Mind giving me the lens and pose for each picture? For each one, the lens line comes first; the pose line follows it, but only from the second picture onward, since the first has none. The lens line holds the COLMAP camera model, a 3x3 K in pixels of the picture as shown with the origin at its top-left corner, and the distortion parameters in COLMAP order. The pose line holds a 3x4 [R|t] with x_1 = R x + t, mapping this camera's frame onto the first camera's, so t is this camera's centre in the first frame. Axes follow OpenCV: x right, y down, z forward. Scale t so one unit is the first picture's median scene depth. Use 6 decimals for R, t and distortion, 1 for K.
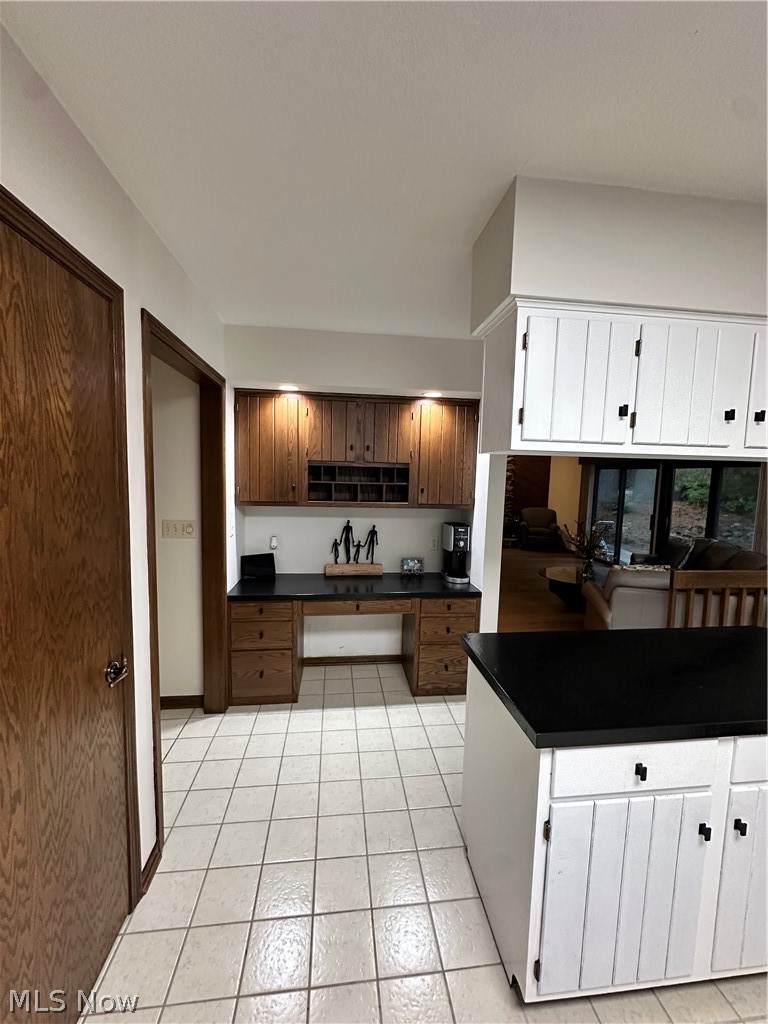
lens RADIAL K [[411.0, 0, 384.0], [0, 411.0, 512.0], [0, 0, 1]] dist [0.000274, 0.000039]
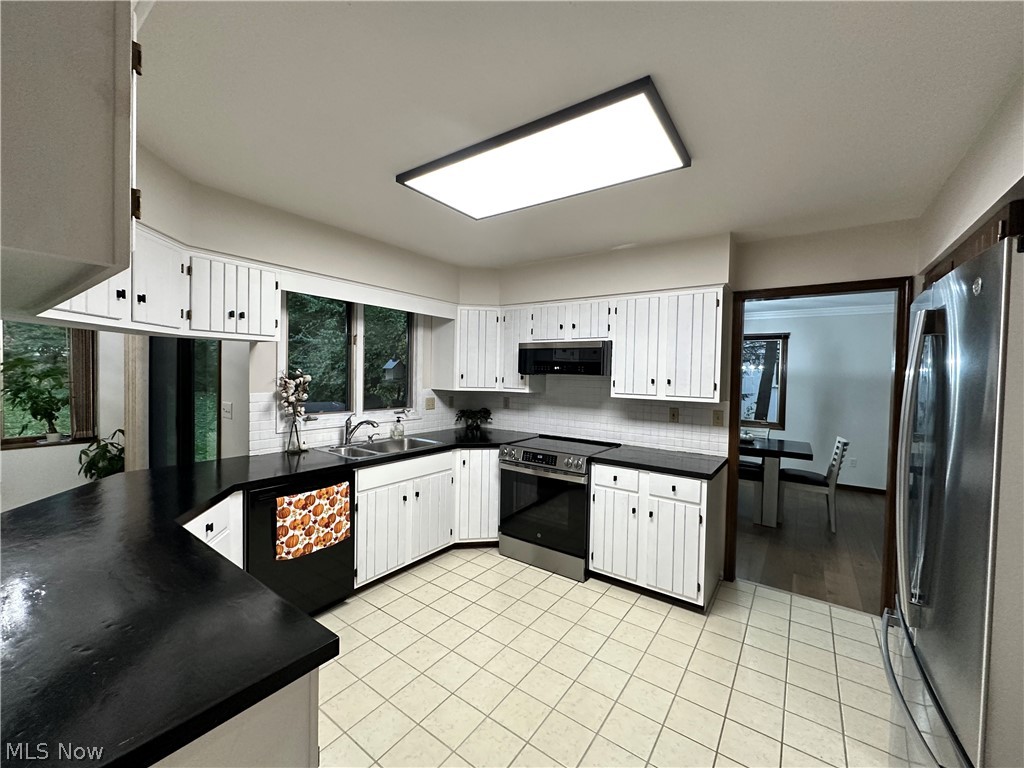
lens RADIAL K [[411.0, 0, 512.0], [0, 411.0, 384.0], [0, 0, 1]] dist [0.000274, 0.000039]
pose [[-0.063922, -0.065873, 0.995778, -0.786878], [0.044666, 0.996630, 0.068796, -0.000948], [-0.996955, 0.048875, -0.060764, -0.121210]]
